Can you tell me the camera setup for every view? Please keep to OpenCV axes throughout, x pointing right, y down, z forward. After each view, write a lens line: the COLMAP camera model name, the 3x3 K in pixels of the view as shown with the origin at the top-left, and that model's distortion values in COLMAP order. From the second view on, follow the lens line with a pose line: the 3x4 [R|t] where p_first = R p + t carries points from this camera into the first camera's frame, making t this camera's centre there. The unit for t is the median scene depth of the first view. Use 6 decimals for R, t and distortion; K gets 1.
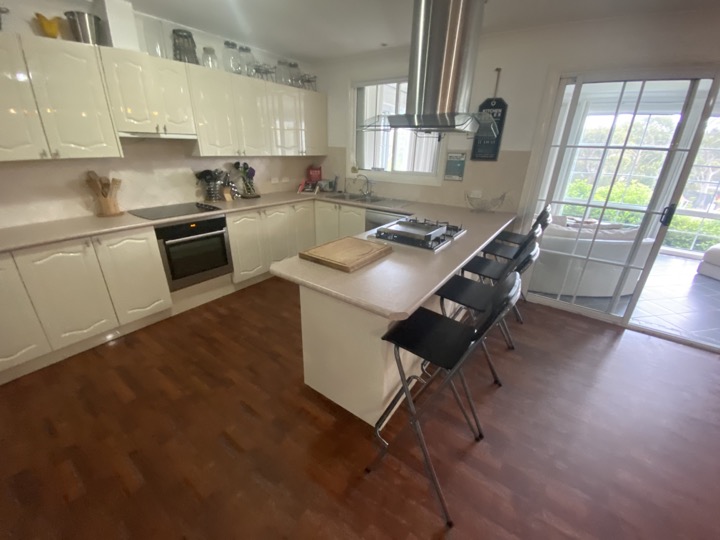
lens RADIAL K [[292.0, 0, 358.5], [0, 292.0, 267.1], [0, 0, 1]] dist [-0.001885, -0.000504]
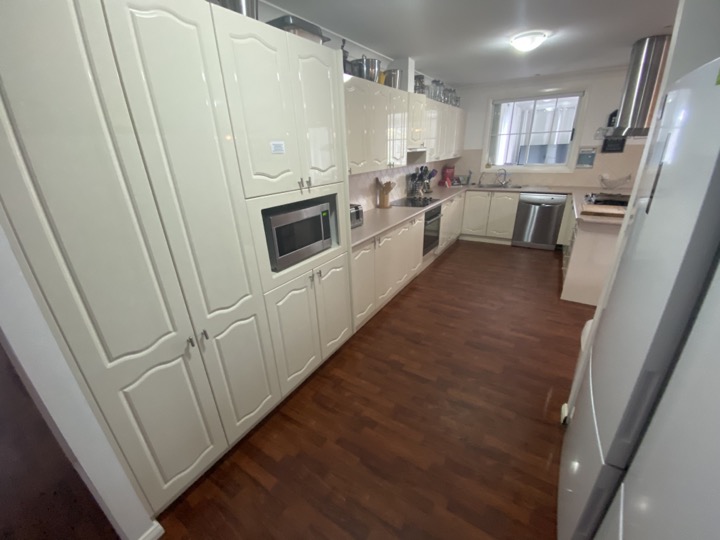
lens RADIAL K [[292.0, 0, 359.5], [0, 292.0, 269.9], [0, 0, 1]] dist [-0.001885, -0.000504]
pose [[0.995738, -0.083761, 0.038613, -0.907565], [0.083394, 0.996456, 0.011020, 0.092459], [-0.039399, -0.007753, 0.999193, -0.390026]]
